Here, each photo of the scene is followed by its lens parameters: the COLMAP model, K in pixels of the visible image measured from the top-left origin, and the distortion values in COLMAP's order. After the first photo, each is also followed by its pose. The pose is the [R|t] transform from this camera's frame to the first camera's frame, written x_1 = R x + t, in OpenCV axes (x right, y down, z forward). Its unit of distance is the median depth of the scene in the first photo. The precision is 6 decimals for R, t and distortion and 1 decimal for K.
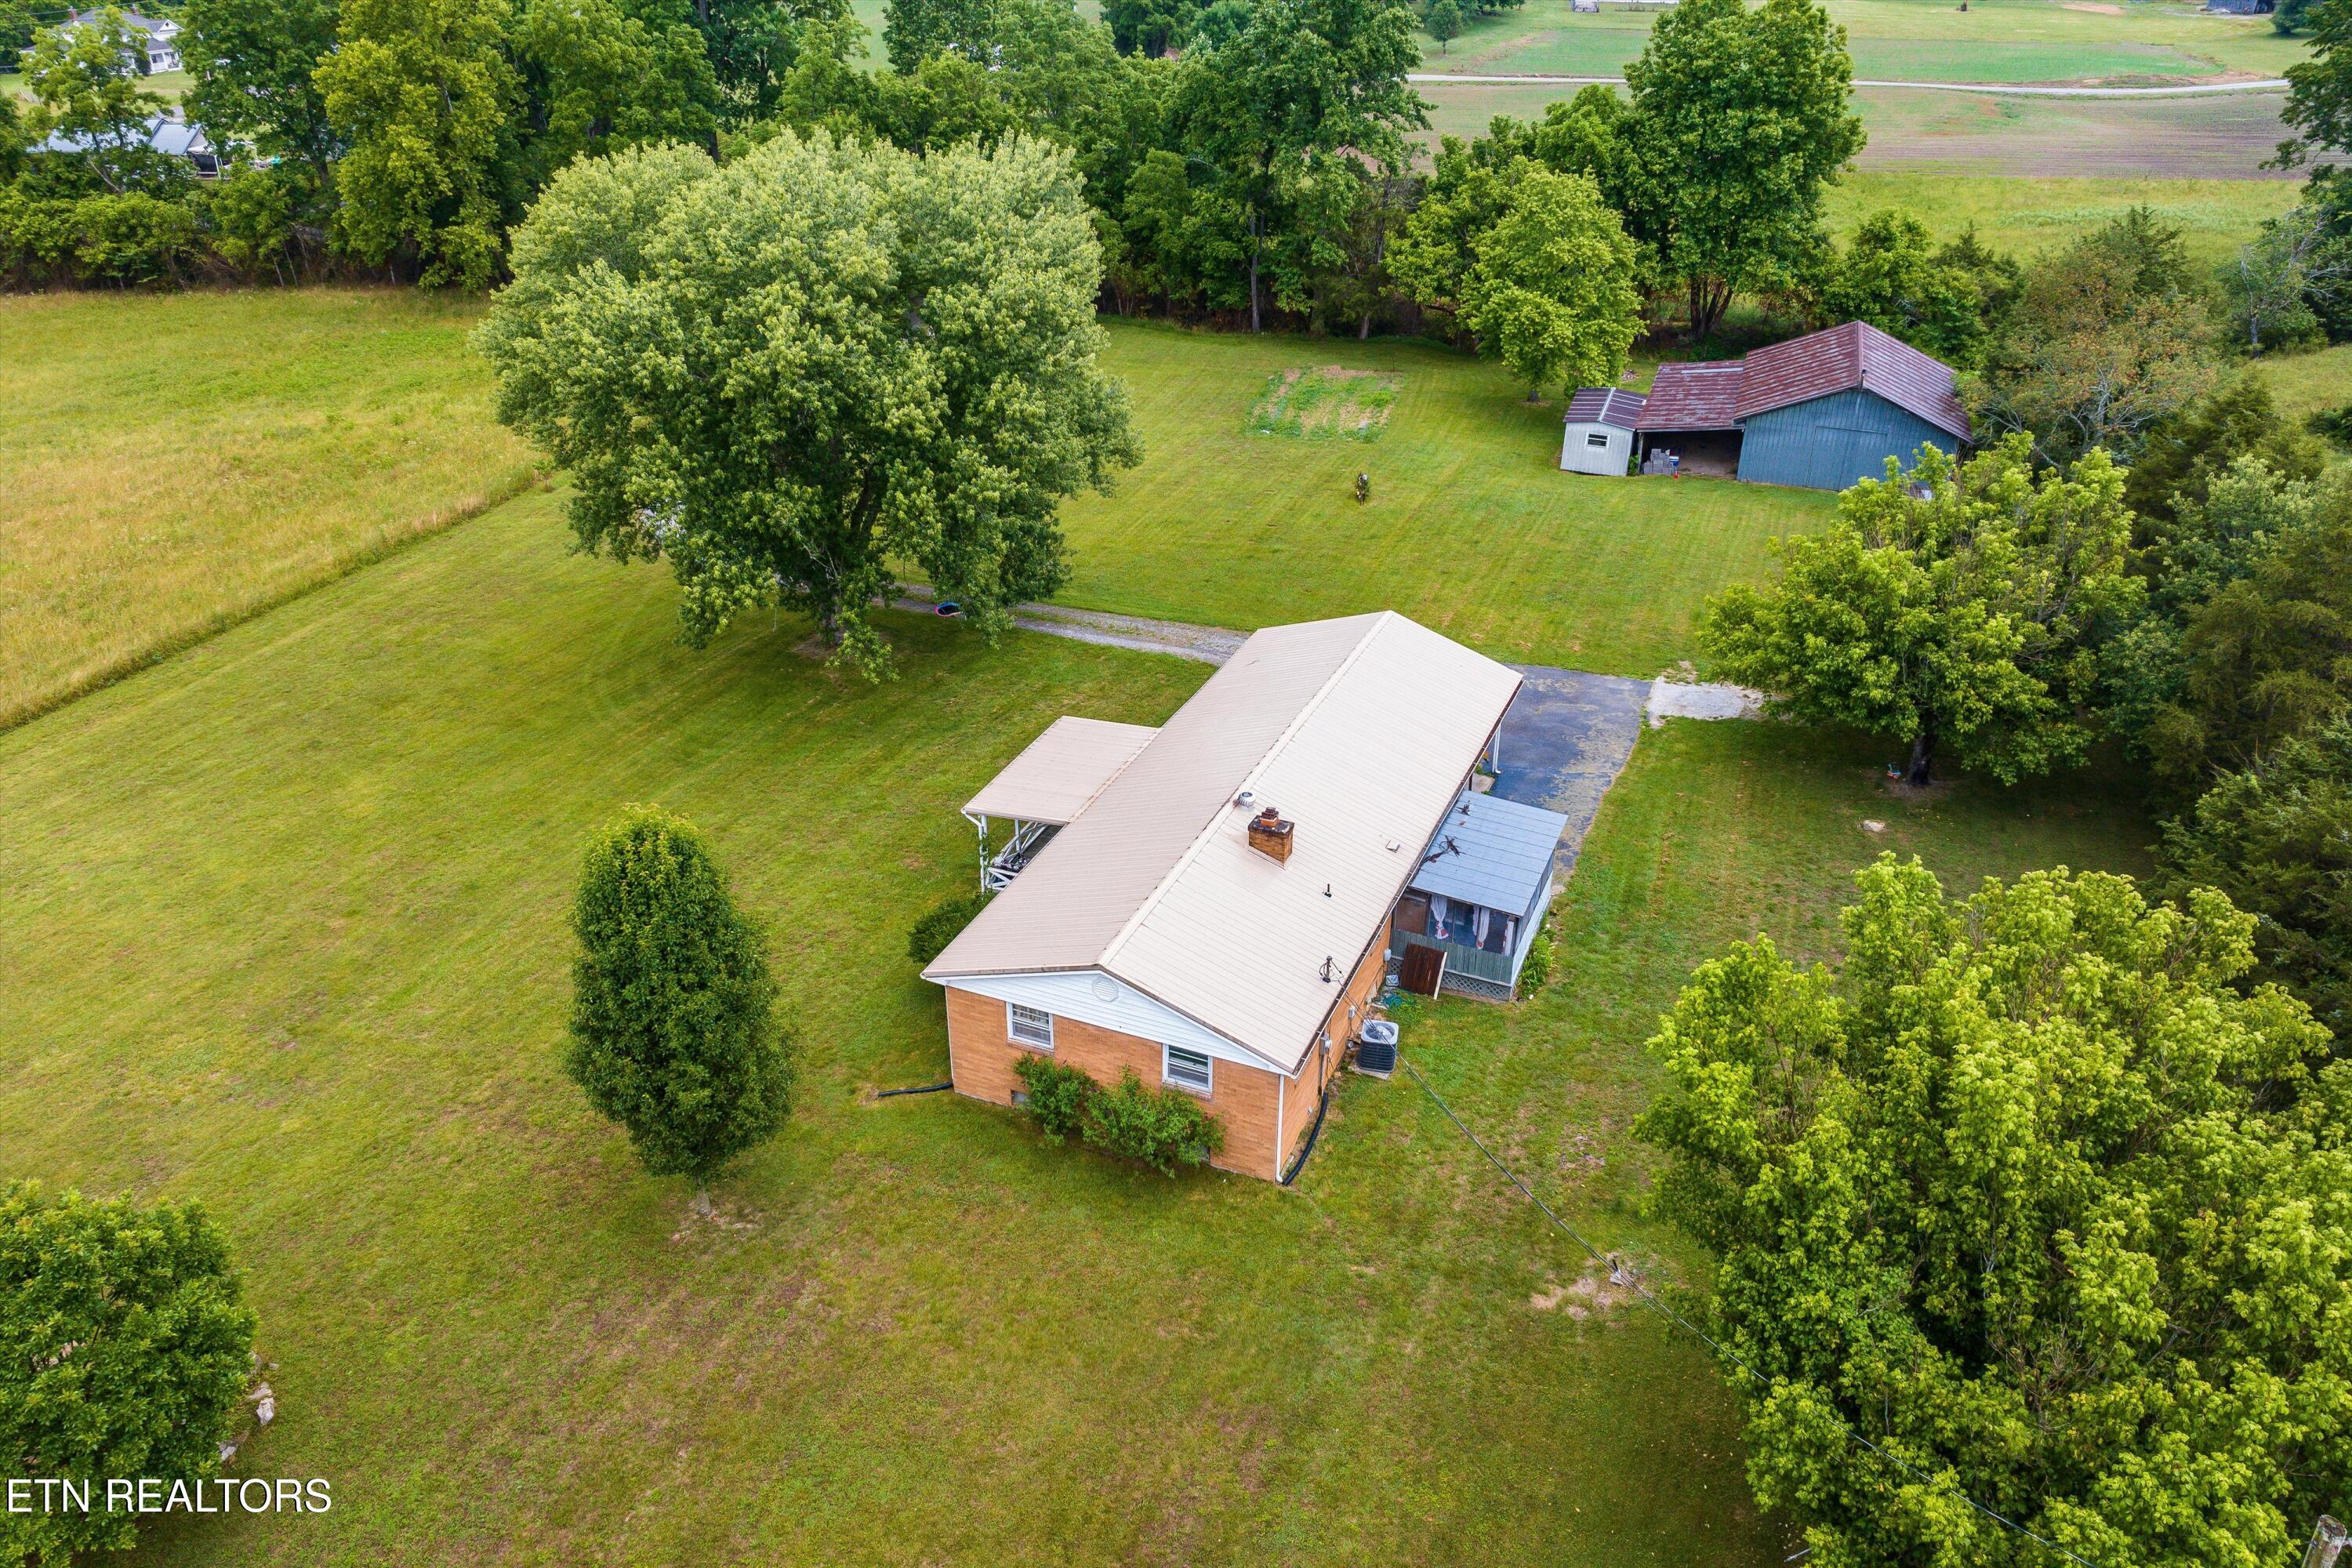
lens RADIAL K [[1679.3, 0, 1184.3], [0, 1679.3, 779.8], [0, 0, 1]] dist [-0.037459, 0.000504]
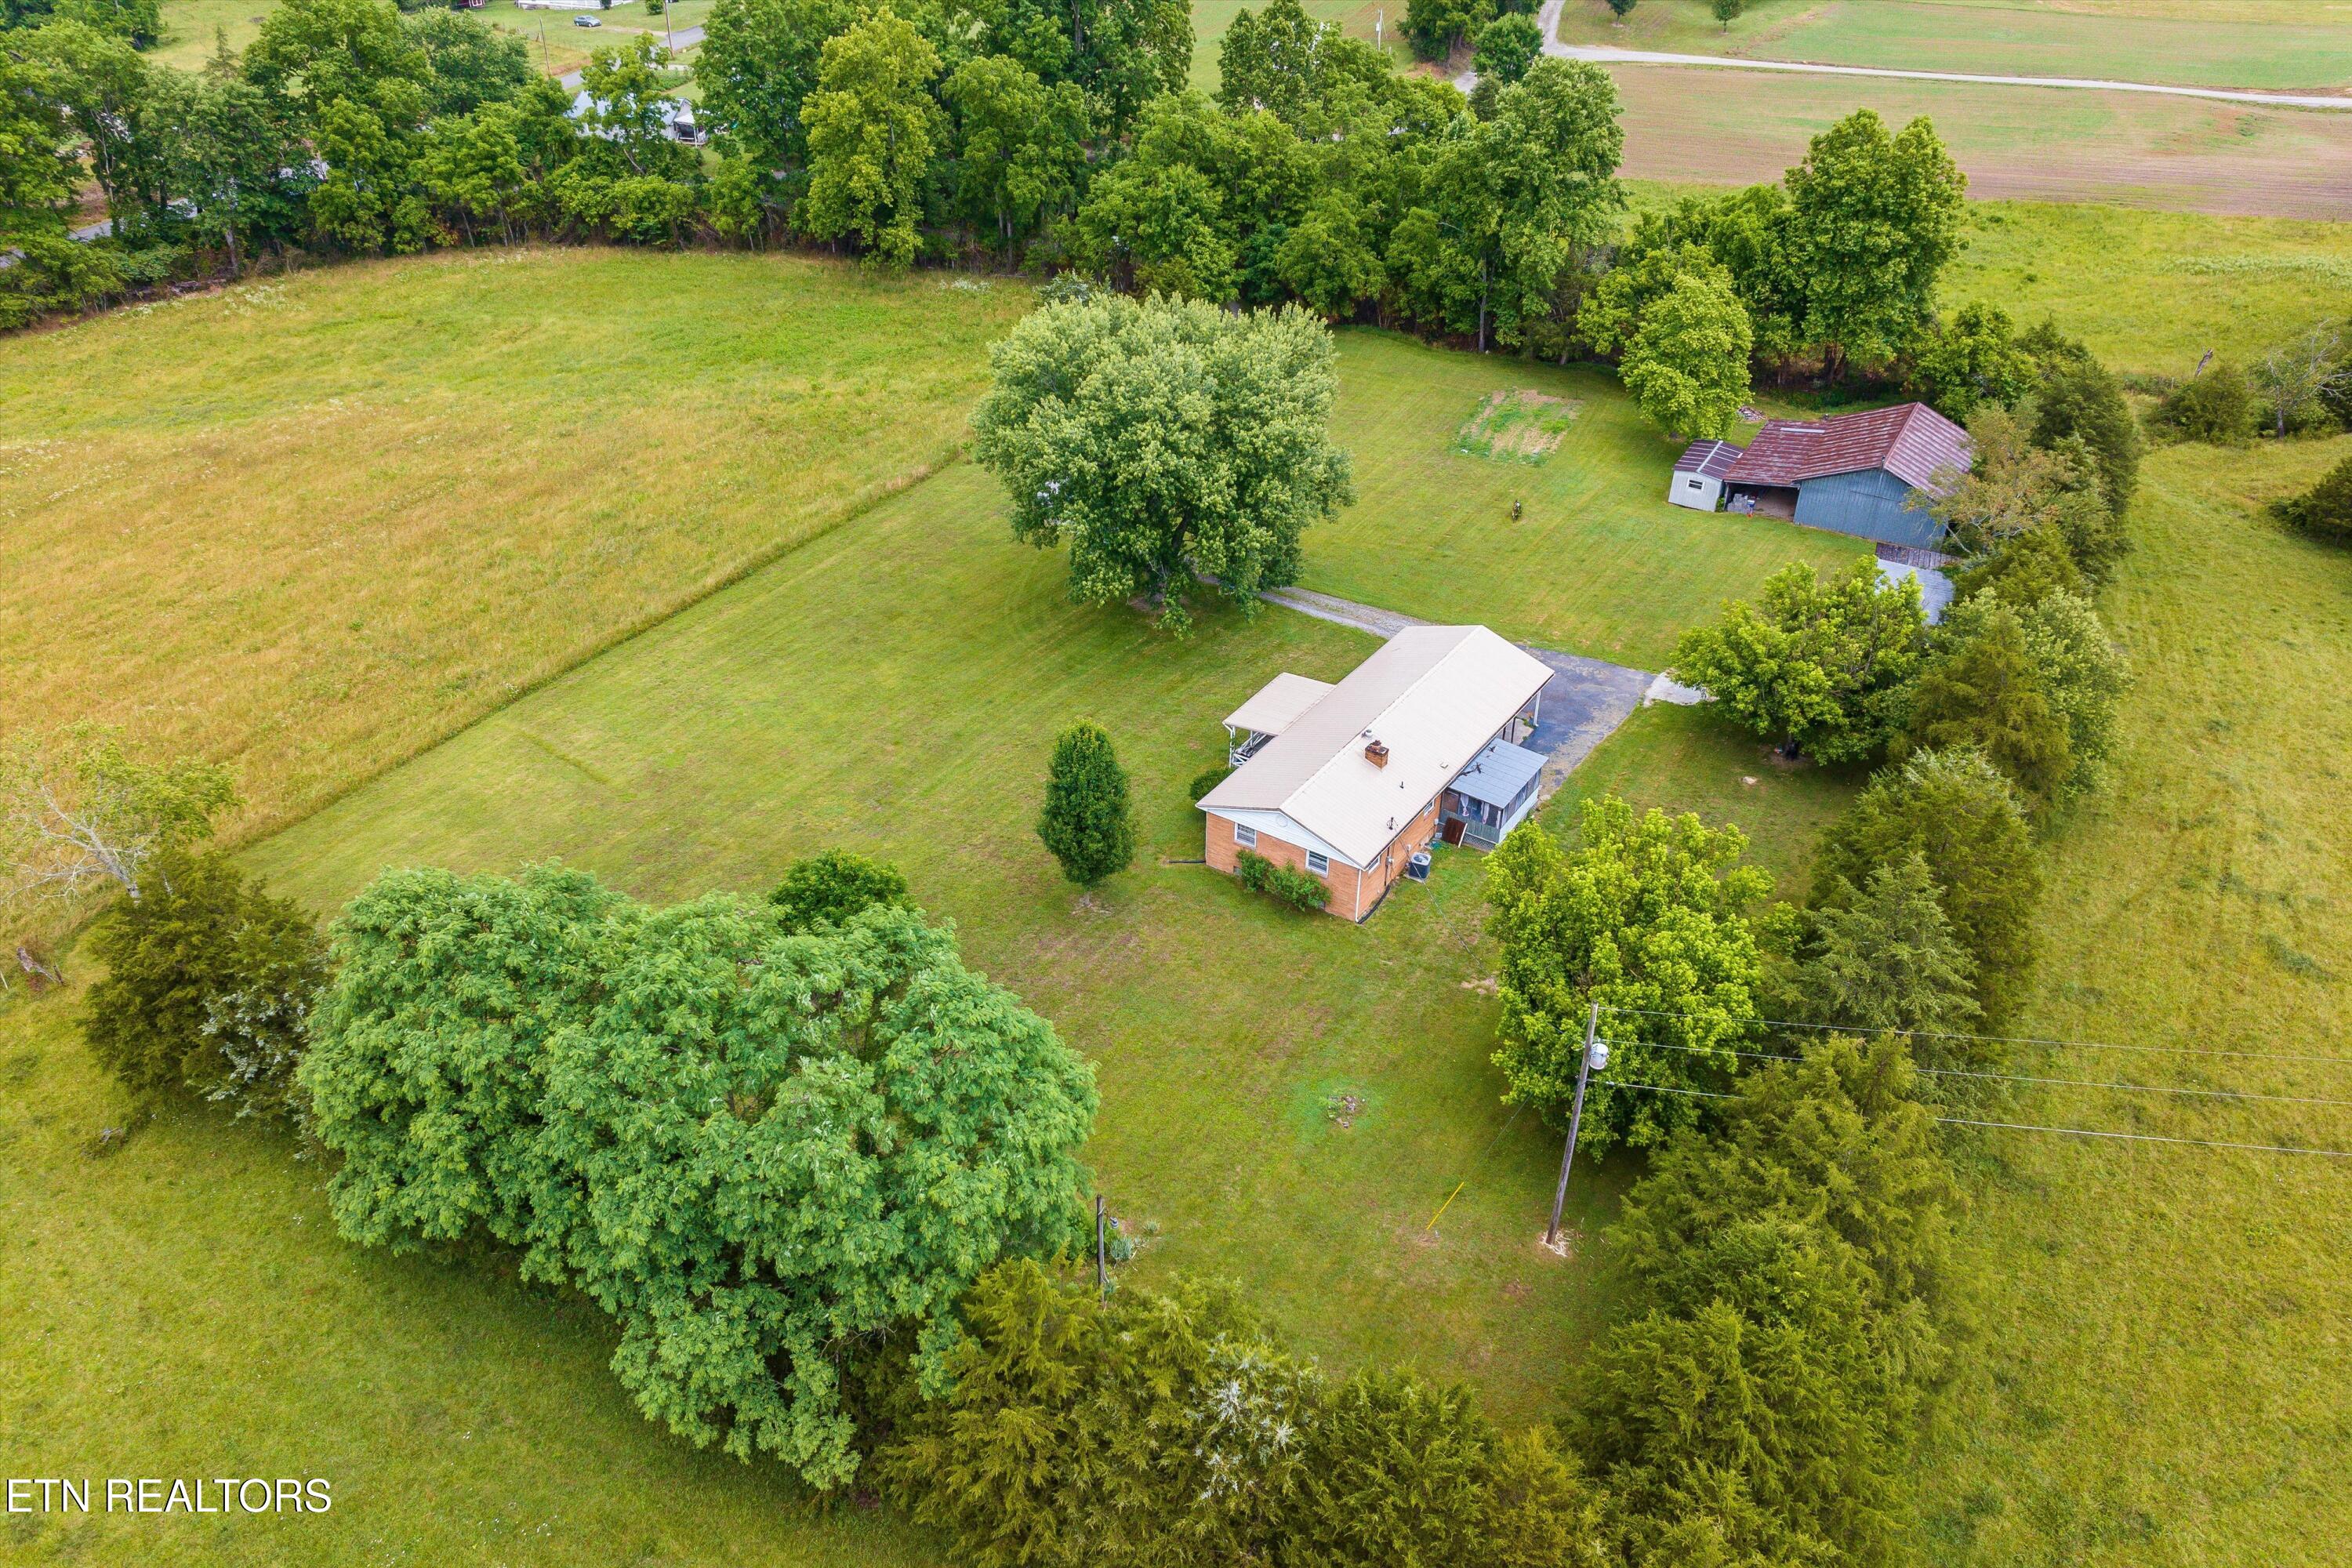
lens RADIAL K [[1679.3, 0, 1184.3], [0, 1679.3, 779.8], [0, 0, 1]] dist [-0.037459, 0.000504]
pose [[0.983437, 0.103349, -0.148897, 0.085799], [-0.090769, 0.991891, 0.088959, -0.062374], [0.156884, -0.073970, 0.984843, -0.664540]]
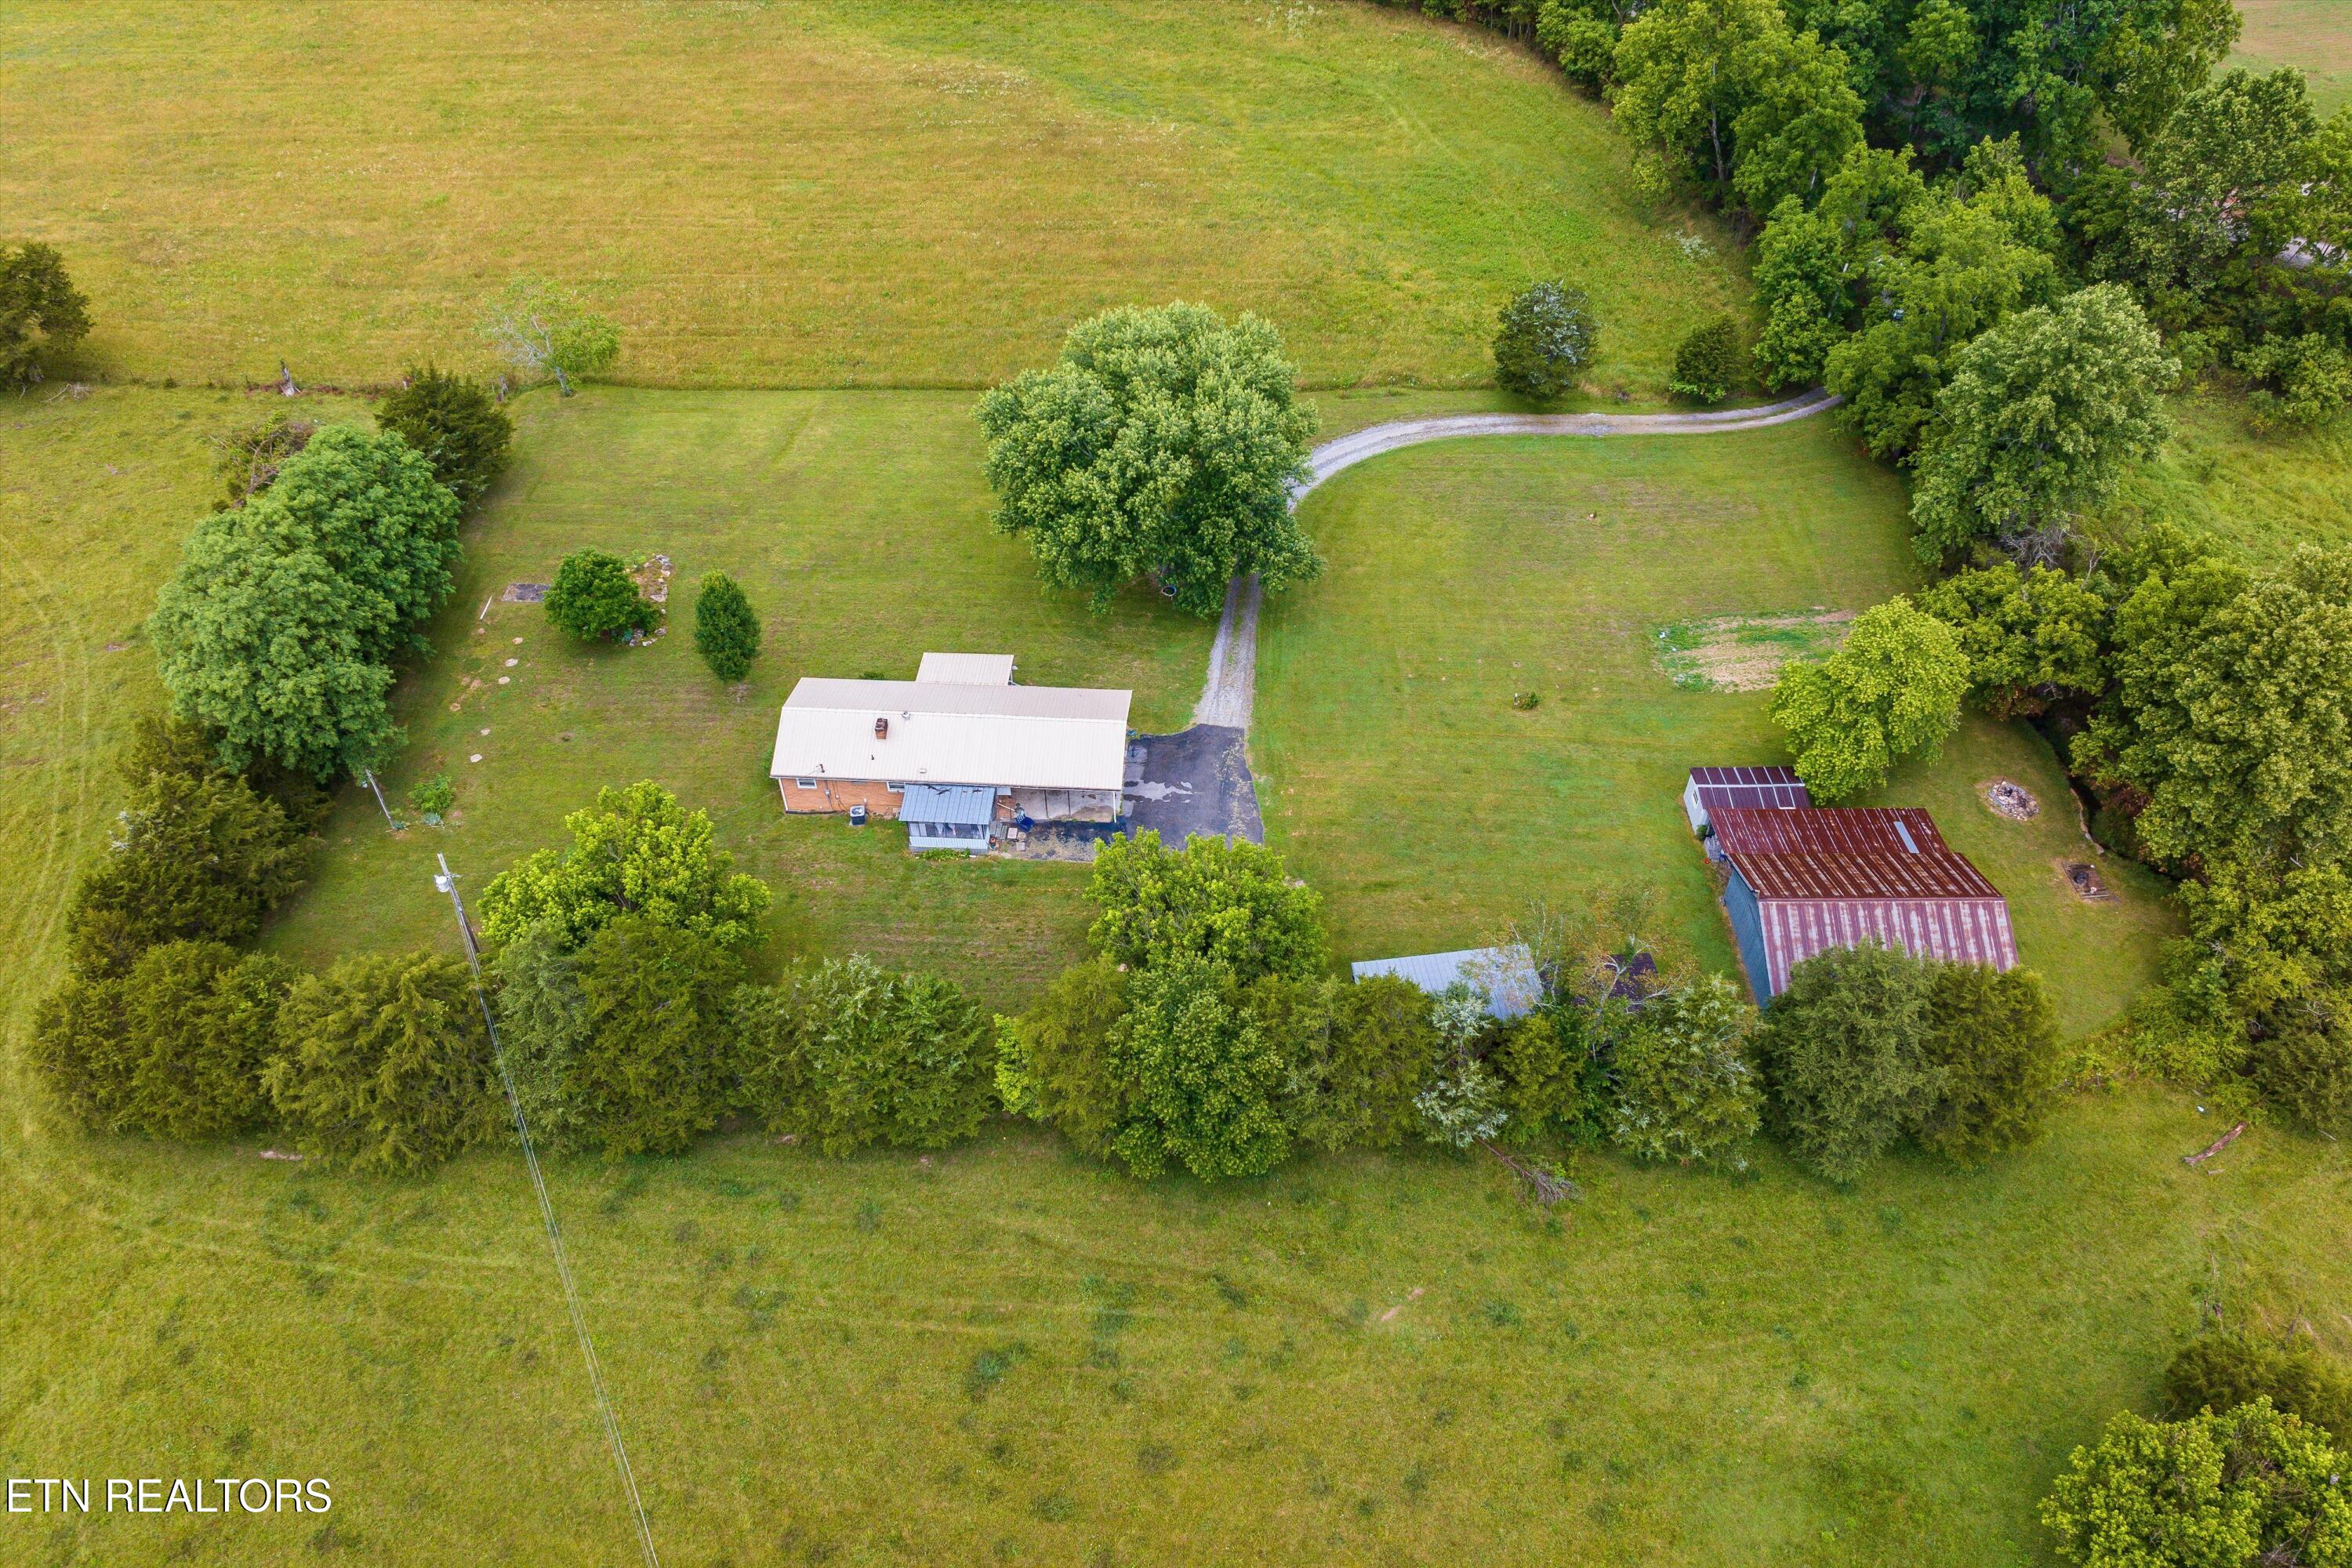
lens RADIAL K [[1679.3, 0, 1184.3], [0, 1679.3, 779.8], [0, 0, 1]] dist [-0.037459, 0.000504]
pose [[0.338928, 0.662525, -0.667974, 1.329785], [-0.446845, 0.738164, 0.505415, -0.949661], [0.827924, 0.127182, 0.546230, 0.005538]]
